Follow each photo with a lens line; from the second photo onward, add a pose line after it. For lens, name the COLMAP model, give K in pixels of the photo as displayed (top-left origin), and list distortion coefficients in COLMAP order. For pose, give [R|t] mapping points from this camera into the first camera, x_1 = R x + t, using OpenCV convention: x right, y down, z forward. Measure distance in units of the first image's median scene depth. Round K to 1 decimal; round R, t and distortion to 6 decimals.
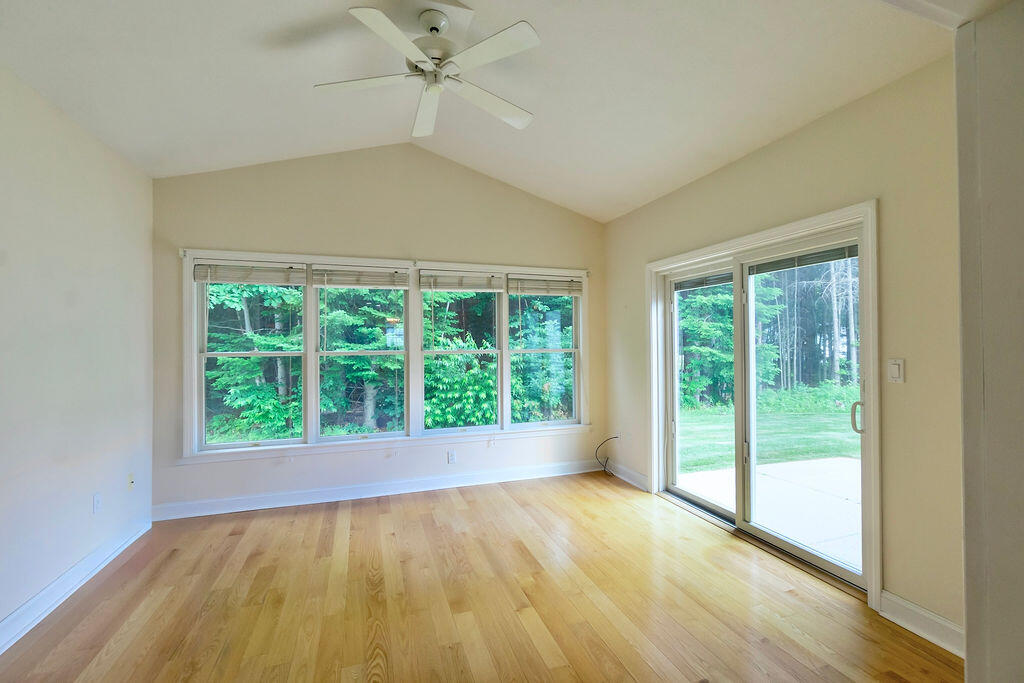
lens RADIAL K [[438.5, 0, 513.3], [0, 438.5, 339.9], [0, 0, 1]] dist [-0.003501, 0.000463]
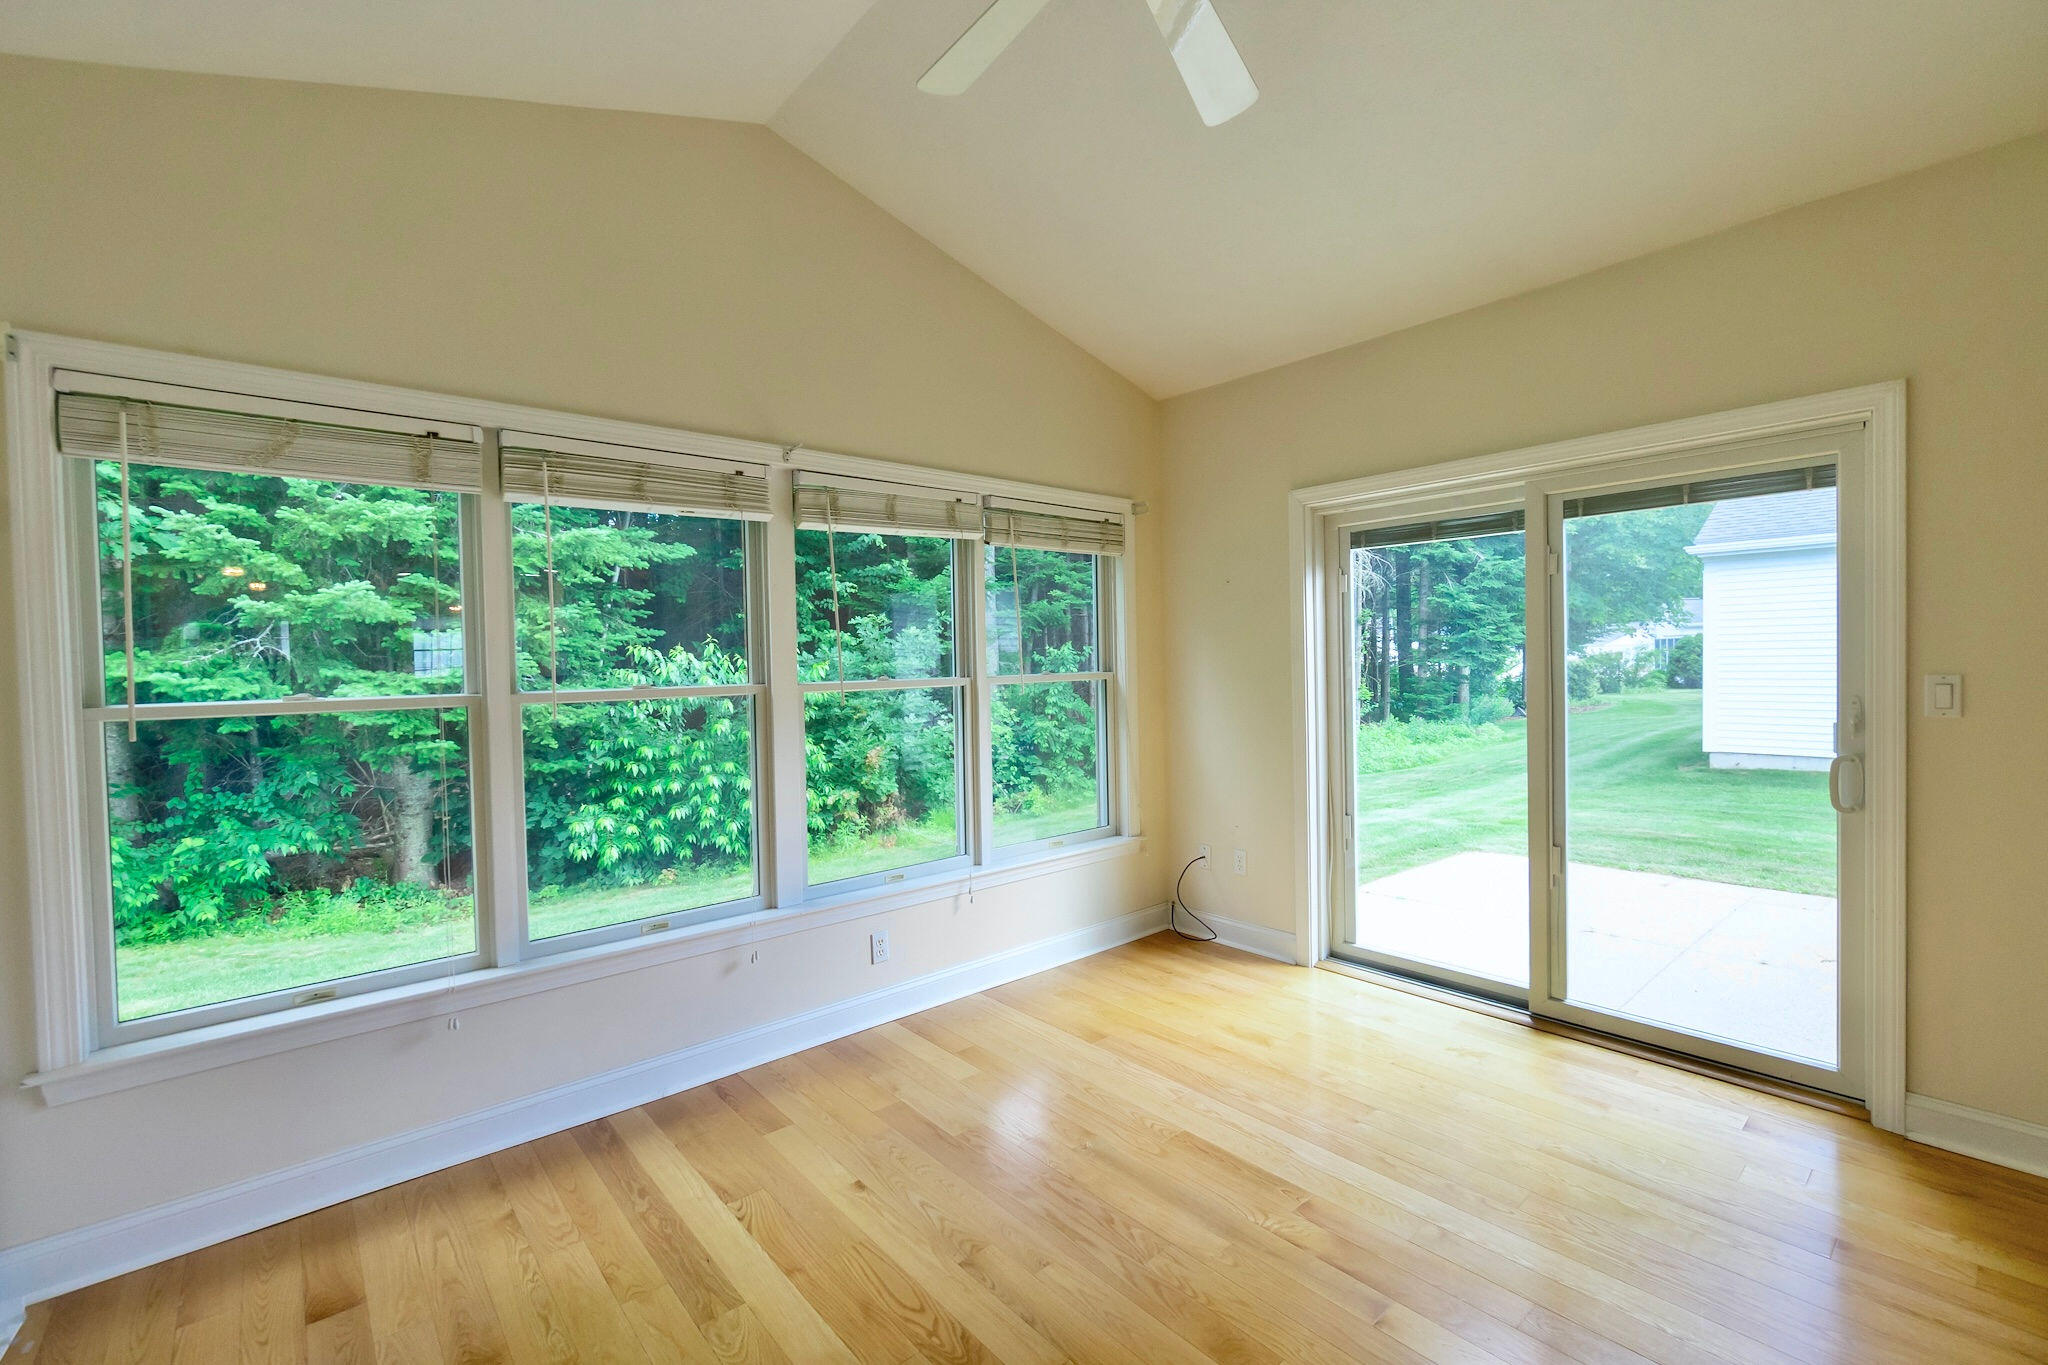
lens RADIAL K [[877.0, 0, 1026.6], [0, 877.0, 679.4], [0, 0, 1]] dist [-0.003501, 0.000463]
pose [[0.927329, -0.021549, 0.373627, -0.329440], [0.011770, 0.999526, 0.028435, 0.001509], [-0.374063, -0.021971, 0.927143, 0.225268]]
